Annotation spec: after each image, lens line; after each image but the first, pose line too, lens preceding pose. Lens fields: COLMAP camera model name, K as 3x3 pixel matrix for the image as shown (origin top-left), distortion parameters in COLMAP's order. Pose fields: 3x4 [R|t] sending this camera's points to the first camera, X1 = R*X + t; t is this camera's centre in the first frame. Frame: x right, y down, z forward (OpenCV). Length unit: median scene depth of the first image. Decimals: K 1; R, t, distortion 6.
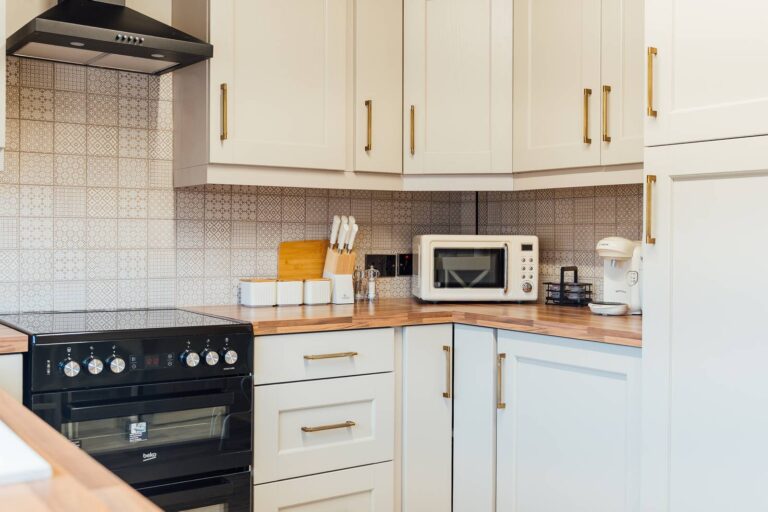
lens RADIAL K [[826.0, 0, 384.2], [0, 826.0, 254.1], [0, 0, 1]] dist [-0.019913, 0.000000]
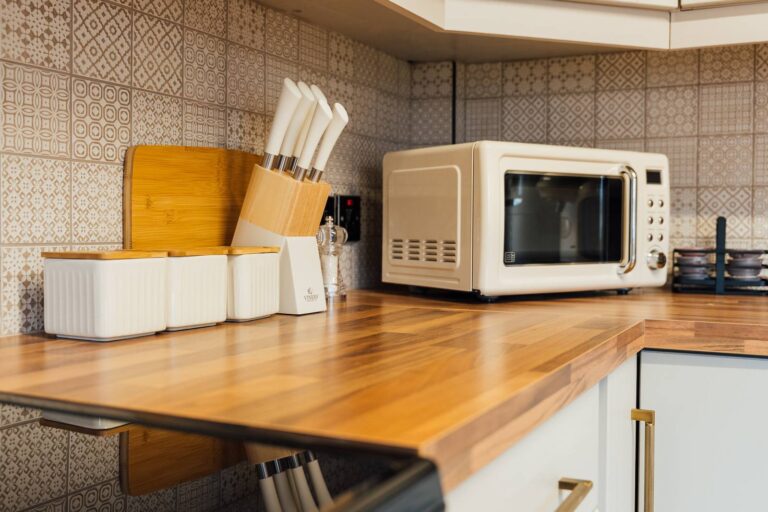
lens RADIAL K [[850.4, 0, 383.8], [0, 850.4, 252.2], [0, 0, 1]] dist [-0.005276, 0.000000]
pose [[0.883119, -0.017832, 0.468811, -0.200332], [0.008214, 0.999712, 0.022552, 0.023373], [-0.469078, -0.016065, 0.883011, 0.635427]]
